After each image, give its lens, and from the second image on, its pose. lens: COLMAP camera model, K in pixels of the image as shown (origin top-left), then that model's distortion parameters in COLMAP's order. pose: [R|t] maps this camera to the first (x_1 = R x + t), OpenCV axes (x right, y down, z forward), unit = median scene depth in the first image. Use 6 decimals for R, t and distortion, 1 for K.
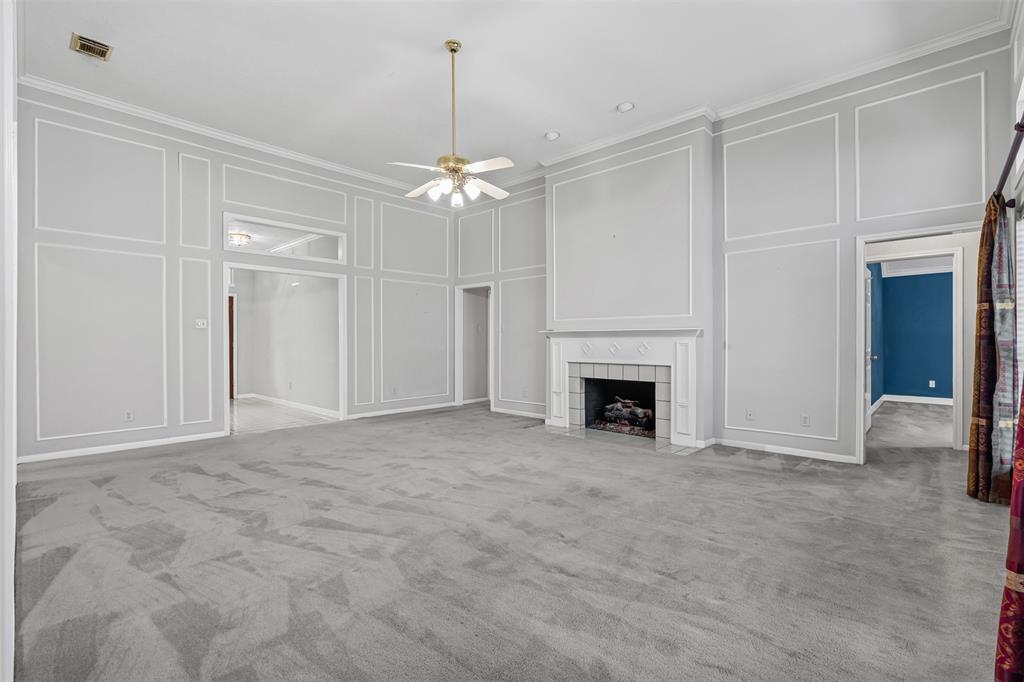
lens RADIAL K [[467.2, 0, 511.9], [0, 467.2, 344.8], [0, 0, 1]] dist [-0.012357, -0.000055]
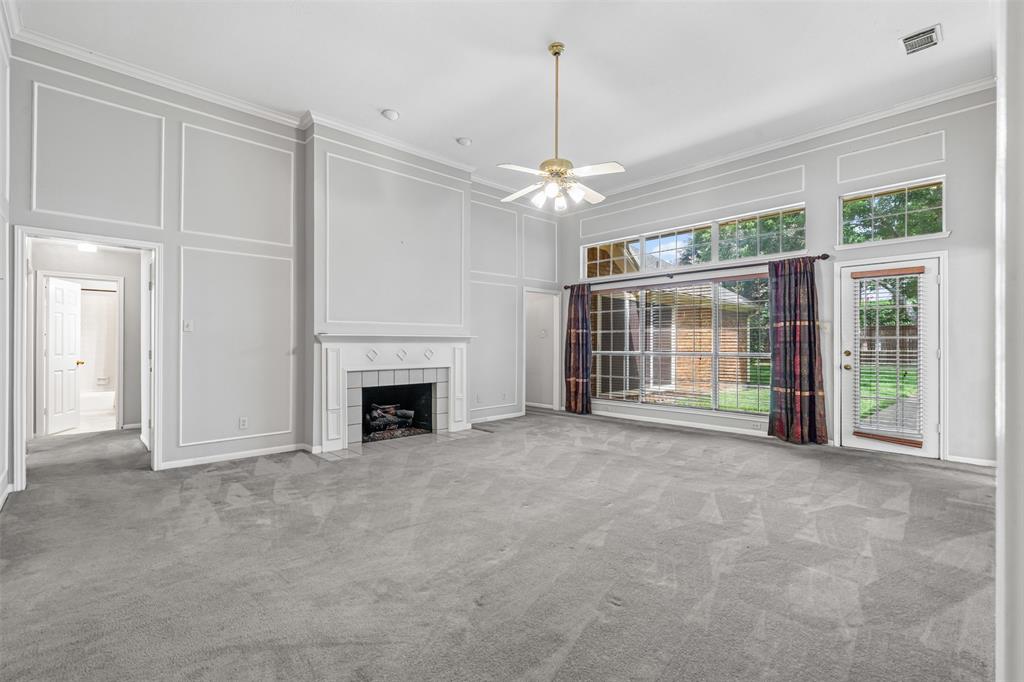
lens RADIAL K [[467.2, 0, 506.3], [0, 467.2, 342.8], [0, 0, 1]] dist [-0.012357, -0.000055]
pose [[0.063763, 0.008122, 0.997932, -0.758032], [0.011766, 0.999891, -0.008890, -0.004413], [-0.997896, 0.012309, 0.063660, 0.695988]]
